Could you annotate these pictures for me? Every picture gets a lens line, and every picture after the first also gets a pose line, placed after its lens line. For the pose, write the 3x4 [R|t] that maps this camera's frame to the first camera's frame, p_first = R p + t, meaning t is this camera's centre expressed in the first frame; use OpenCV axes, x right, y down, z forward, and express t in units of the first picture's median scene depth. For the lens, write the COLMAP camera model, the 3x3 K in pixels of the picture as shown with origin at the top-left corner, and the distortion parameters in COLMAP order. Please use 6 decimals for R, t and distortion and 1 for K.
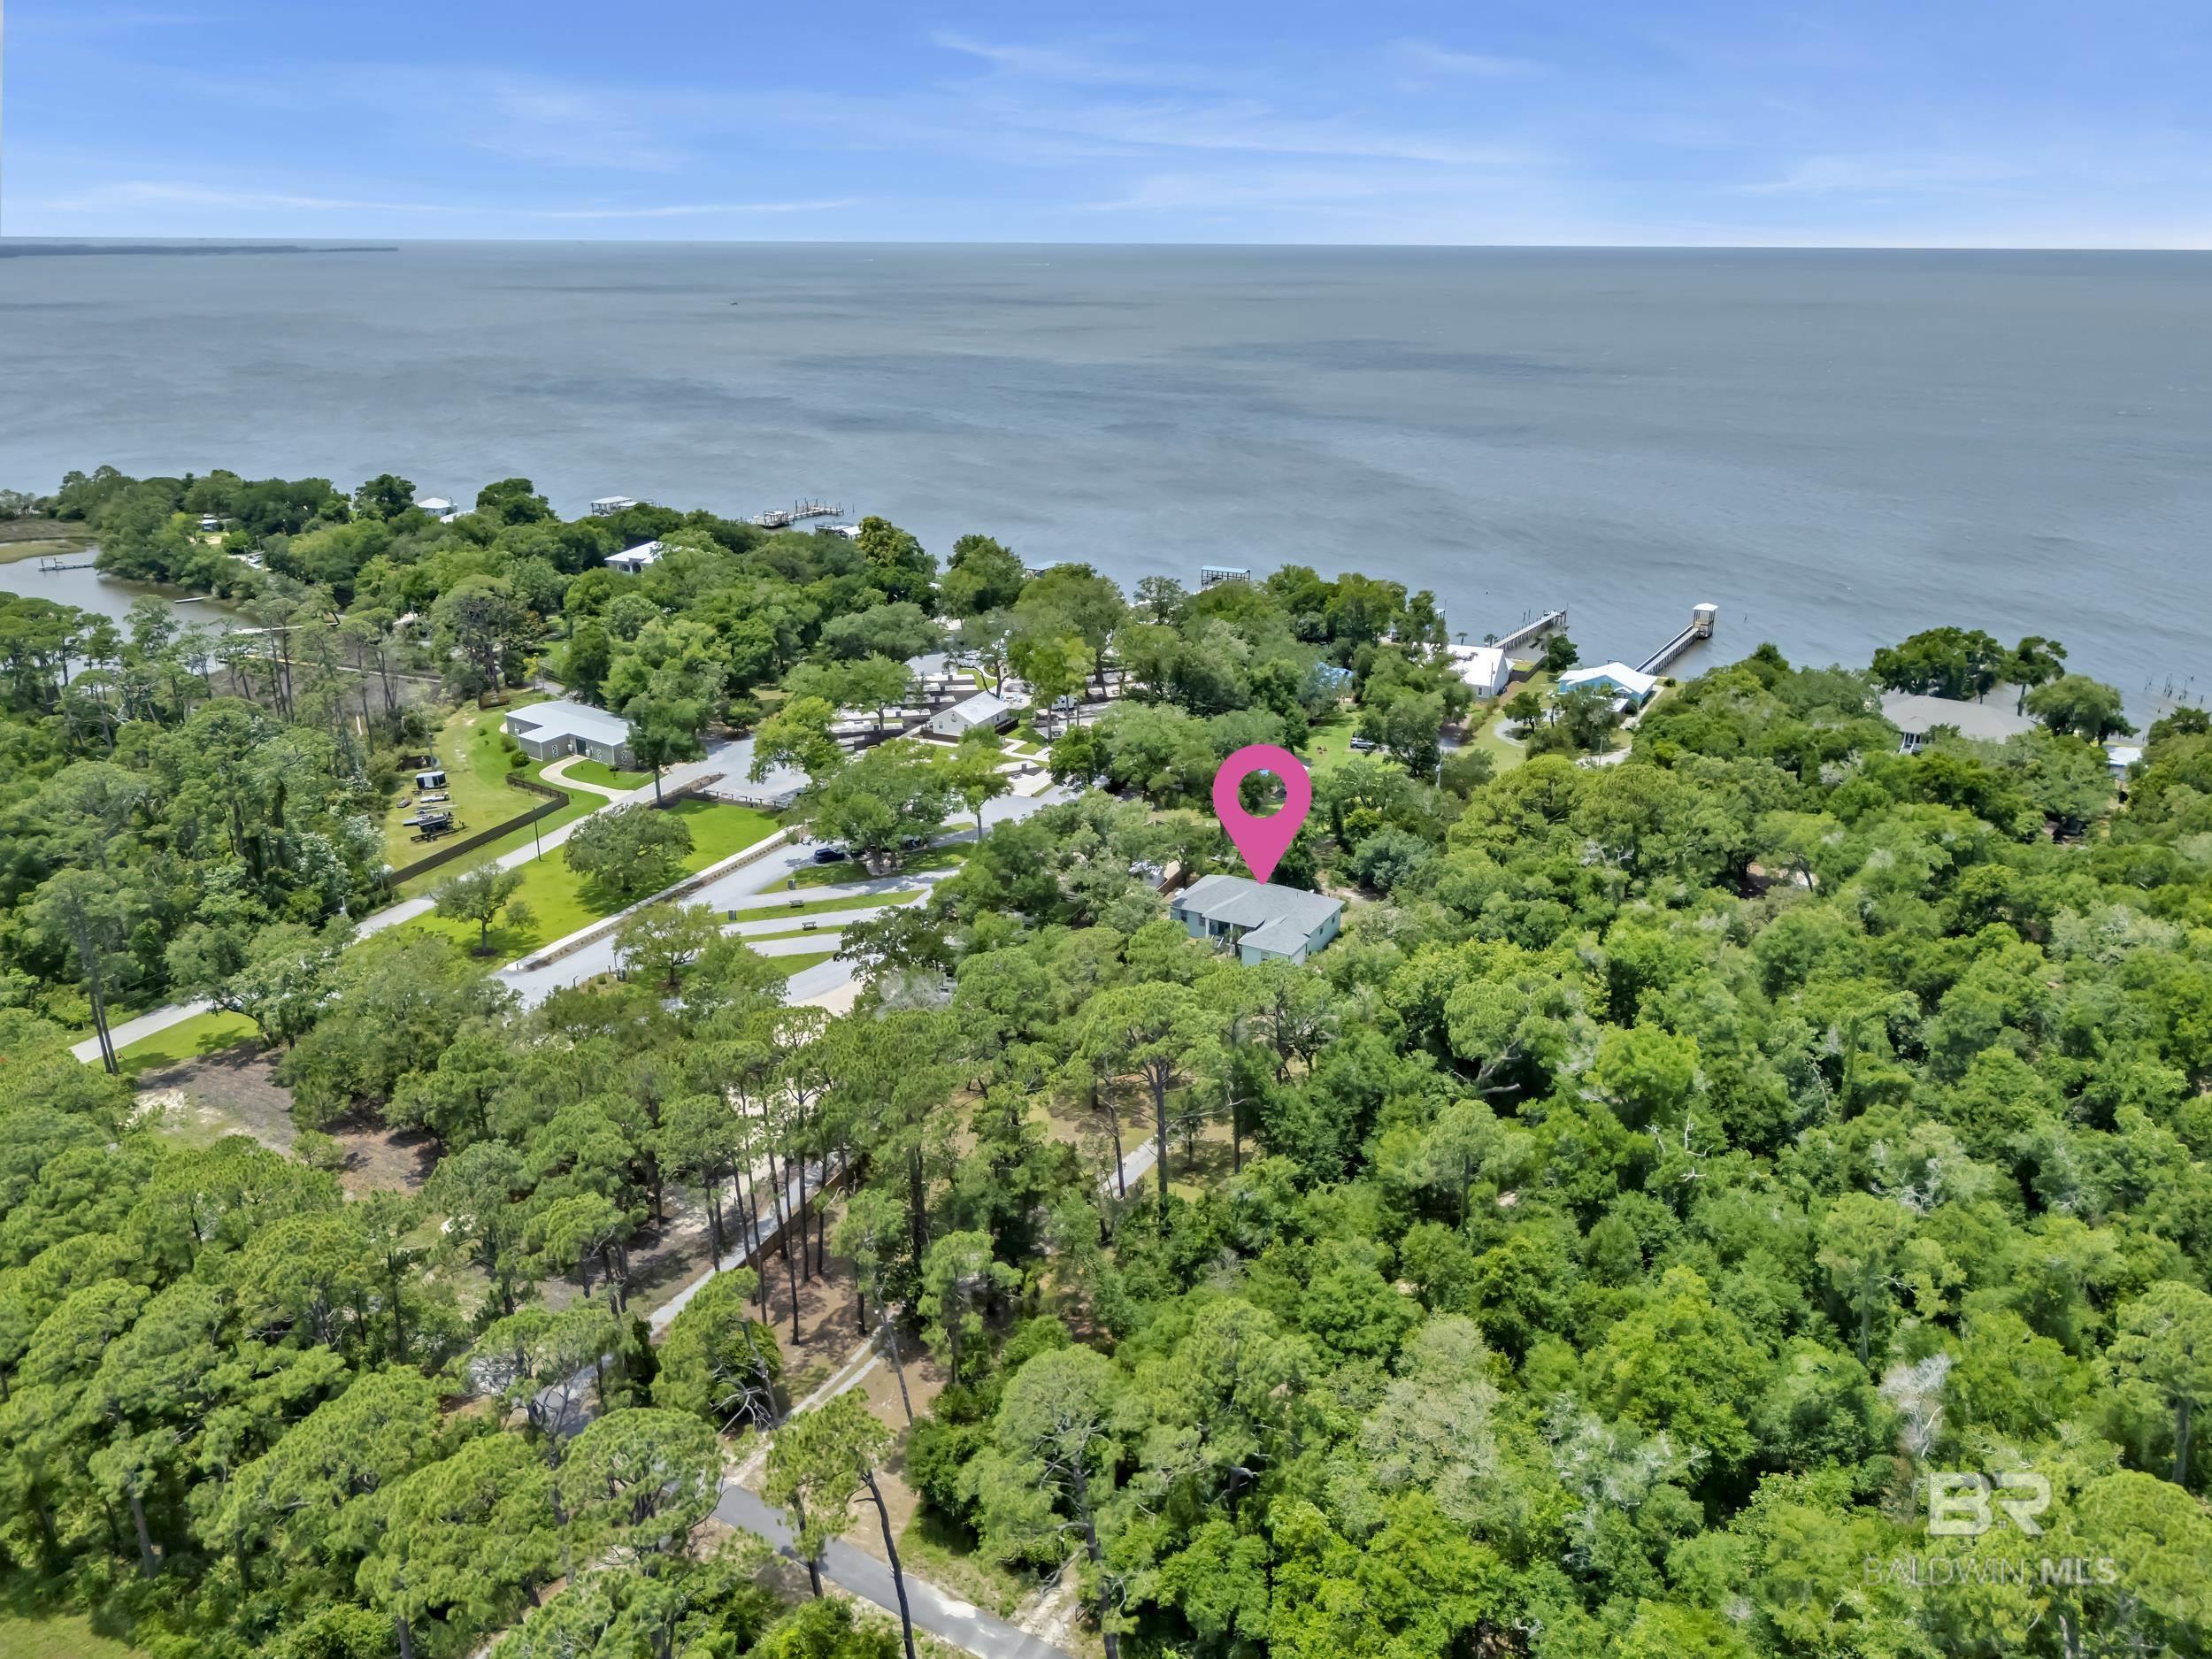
lens RADIAL K [[1703.2, 0, 1106.0], [0, 1703.2, 829.5], [0, 0, 1]] dist [0.071905, -0.062930]
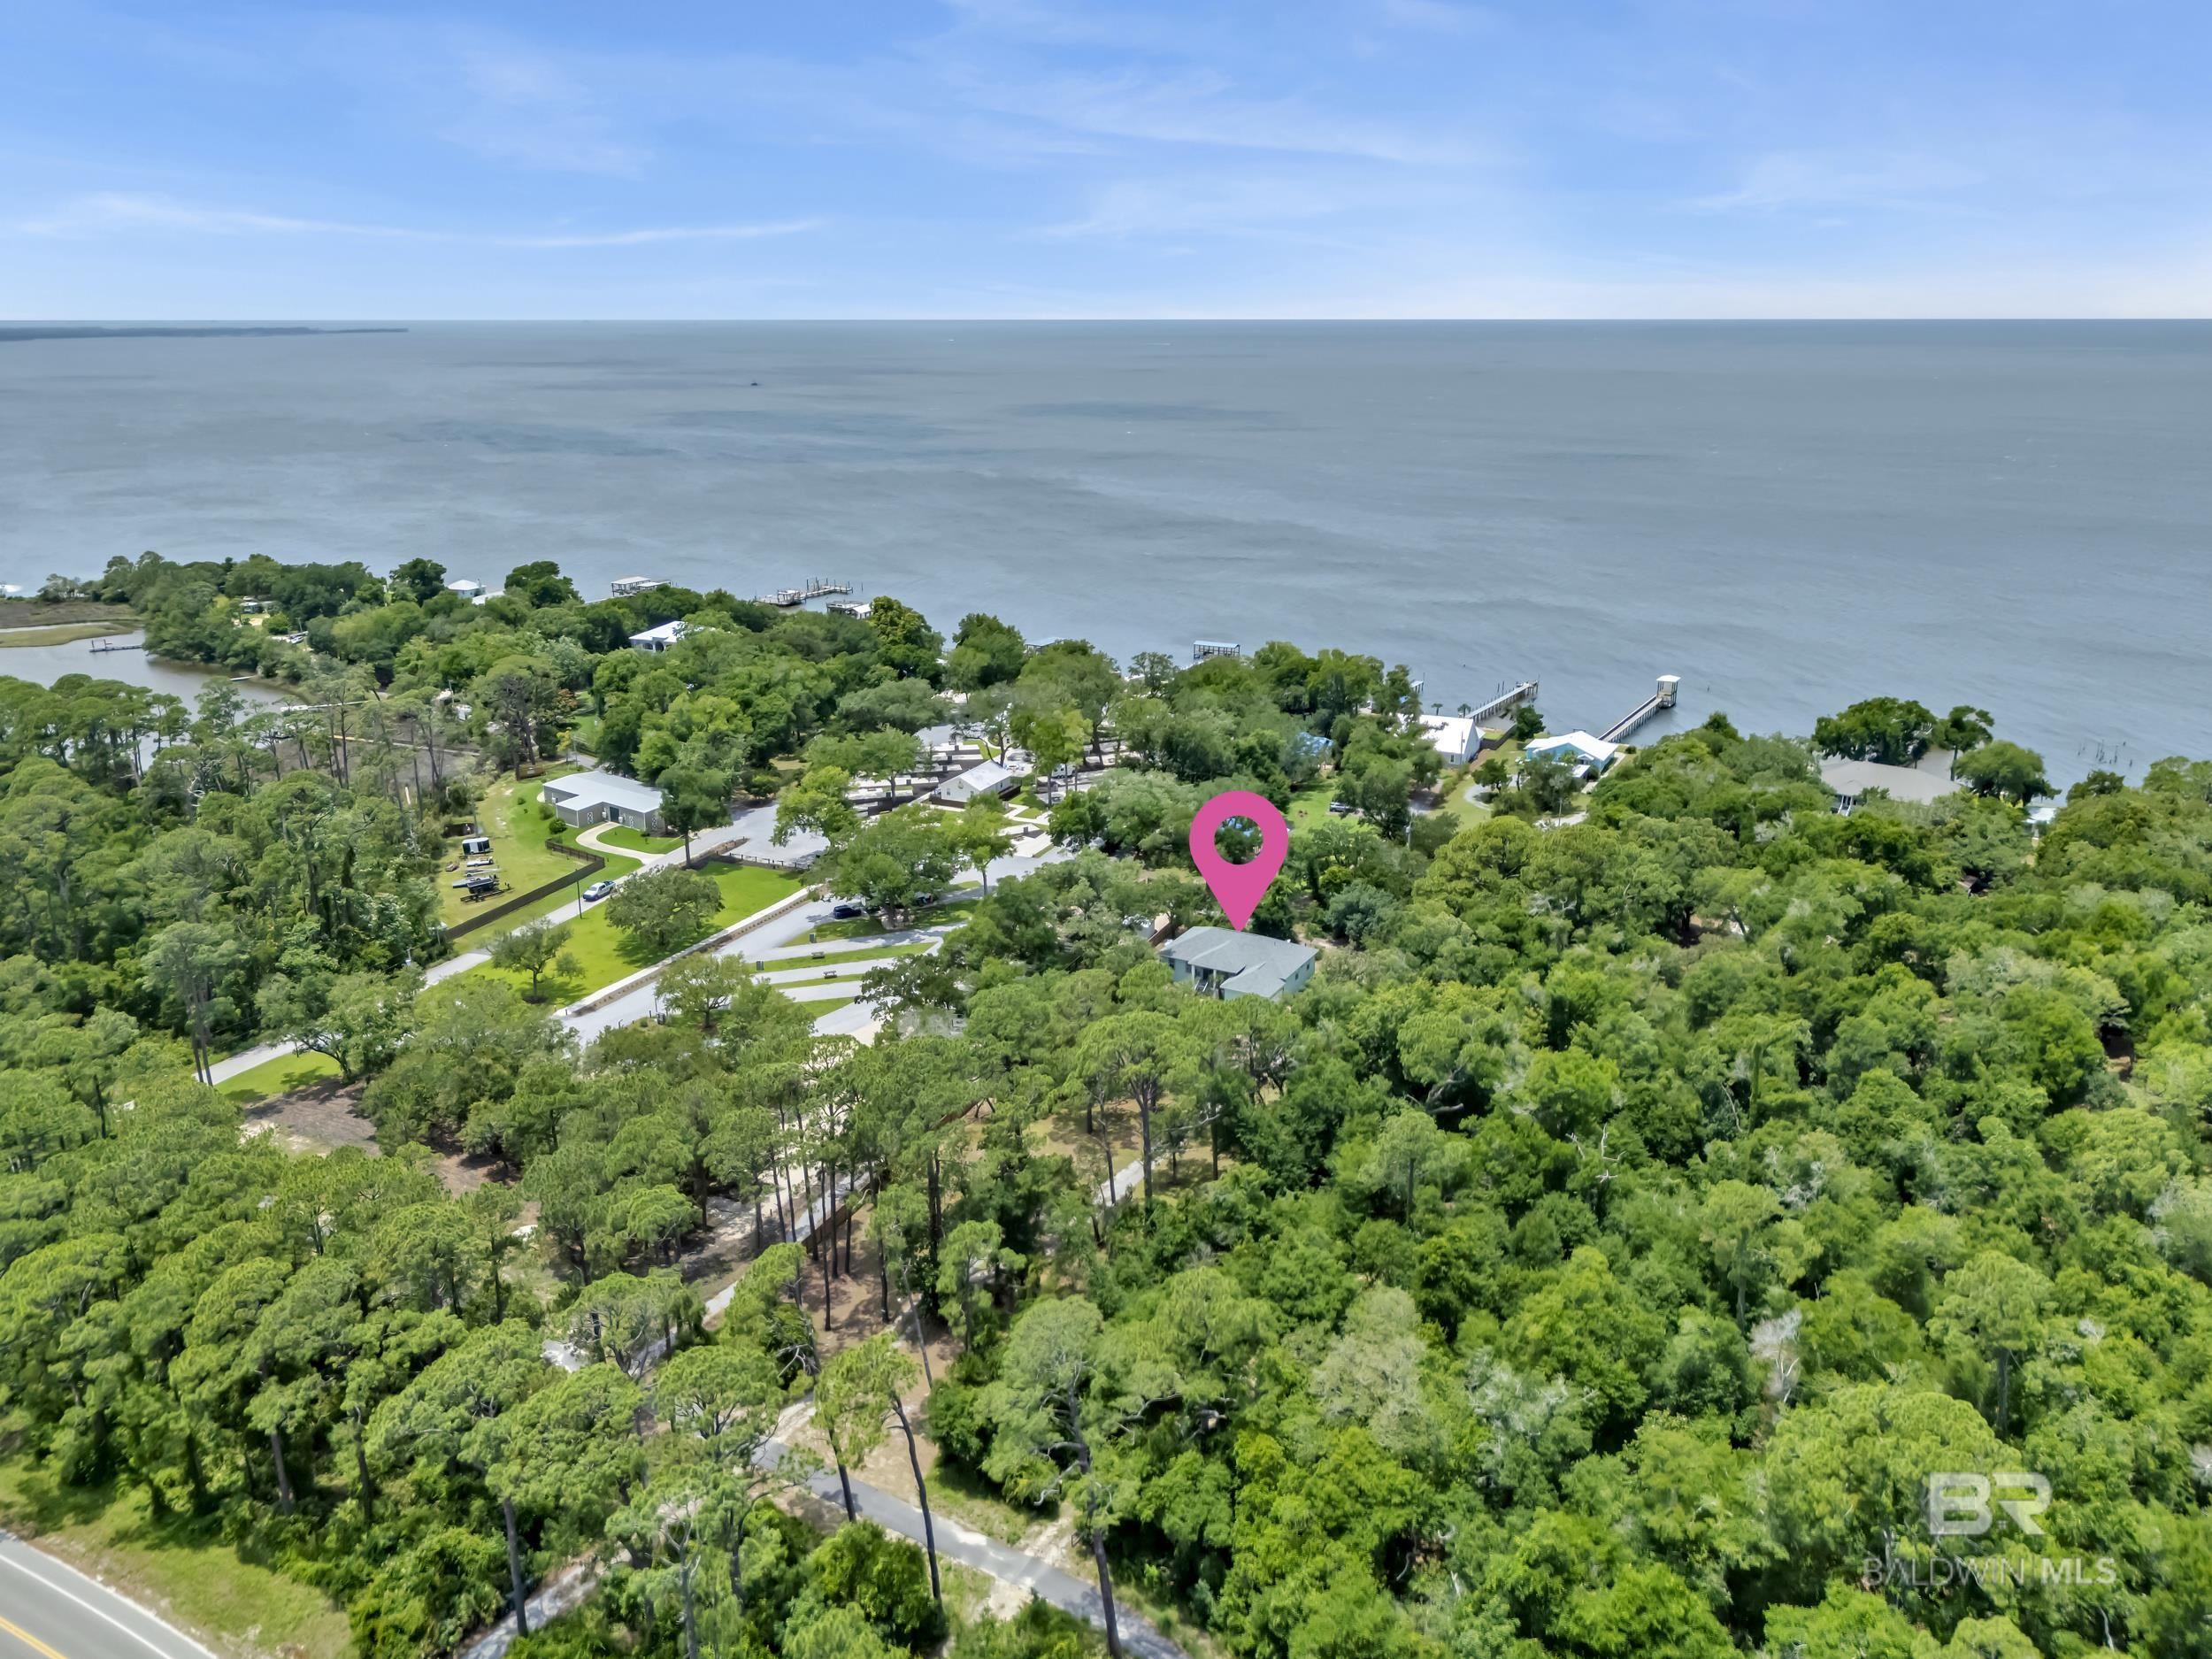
lens RADIAL K [[1703.2, 0, 1106.0], [0, 1703.2, 829.5], [0, 0, 1]] dist [0.071905, -0.062930]
pose [[0.999987, -0.004917, -0.001091, 0.005020], [0.004869, 0.999187, -0.040023, 0.008193], [0.001287, 0.040017, 0.999198, -0.102206]]
